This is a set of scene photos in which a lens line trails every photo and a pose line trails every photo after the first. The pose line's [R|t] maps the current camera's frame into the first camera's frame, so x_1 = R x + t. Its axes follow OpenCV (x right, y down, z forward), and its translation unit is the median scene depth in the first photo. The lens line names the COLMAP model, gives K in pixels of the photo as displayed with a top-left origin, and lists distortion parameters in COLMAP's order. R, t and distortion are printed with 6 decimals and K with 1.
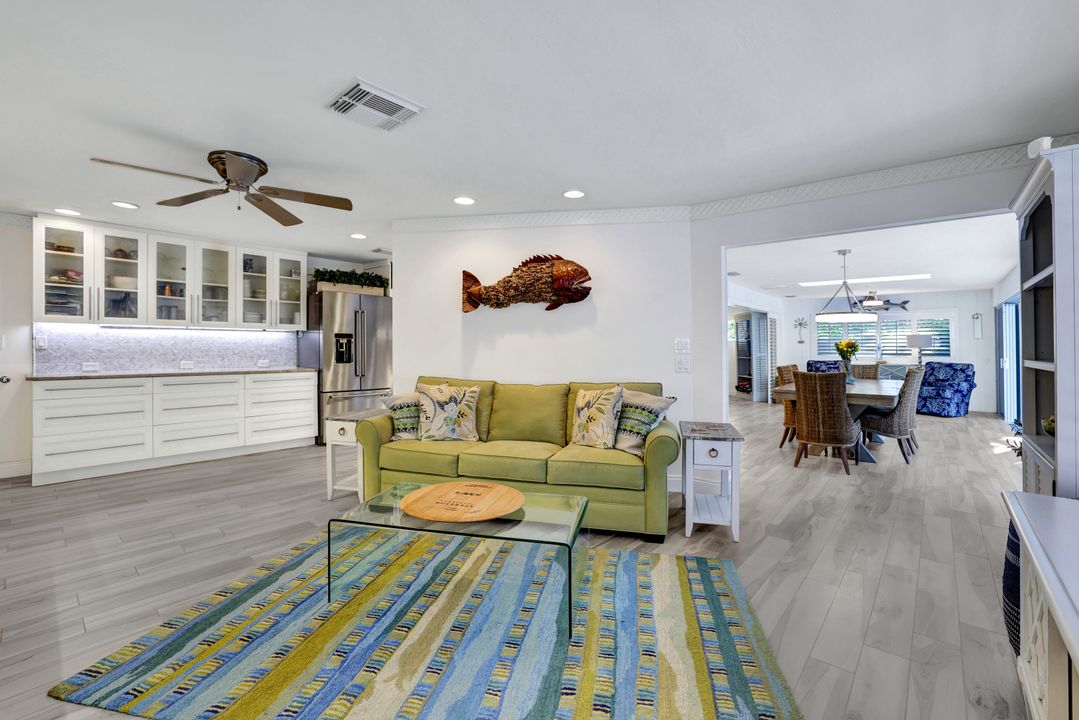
lens RADIAL K [[462.2, 0, 541.8], [0, 462.2, 347.3], [0, 0, 1]] dist [-0.034646, 0.014072]
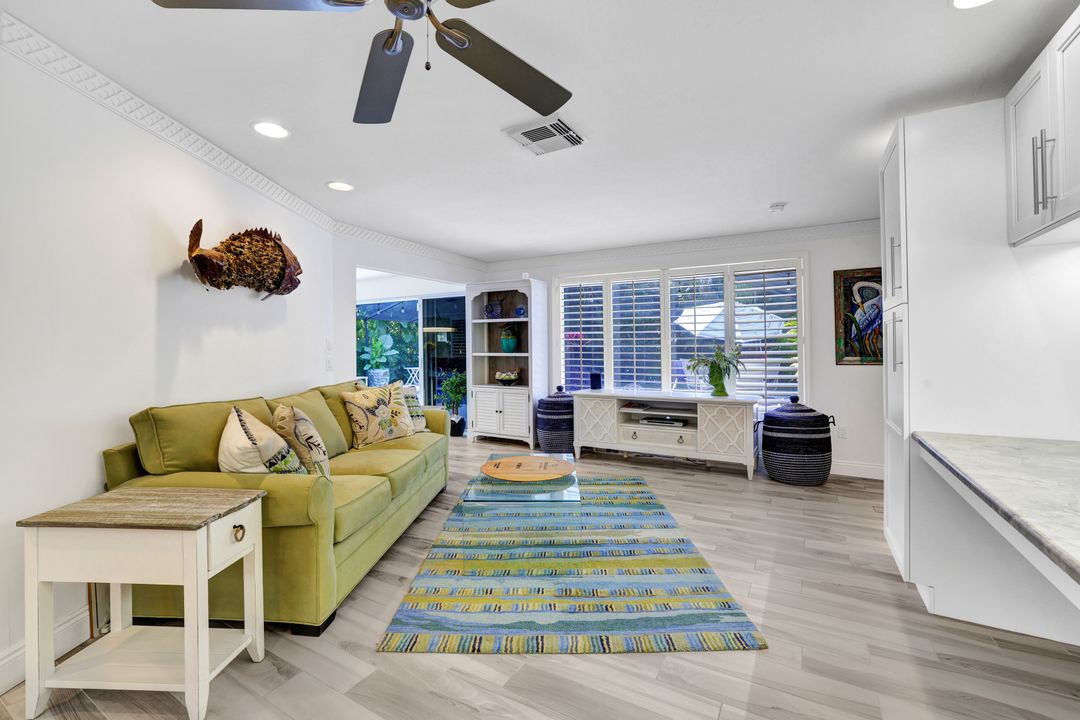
lens RADIAL K [[462.6, 0, 542.3], [0, 462.6, 347.3], [0, 0, 1]] dist [-0.034646, 0.014072]
pose [[-0.189394, -0.005649, 0.981885, -1.235833], [0.002074, 0.999979, 0.006154, -0.010945], [-0.981899, 0.003202, -0.189378, 1.039213]]
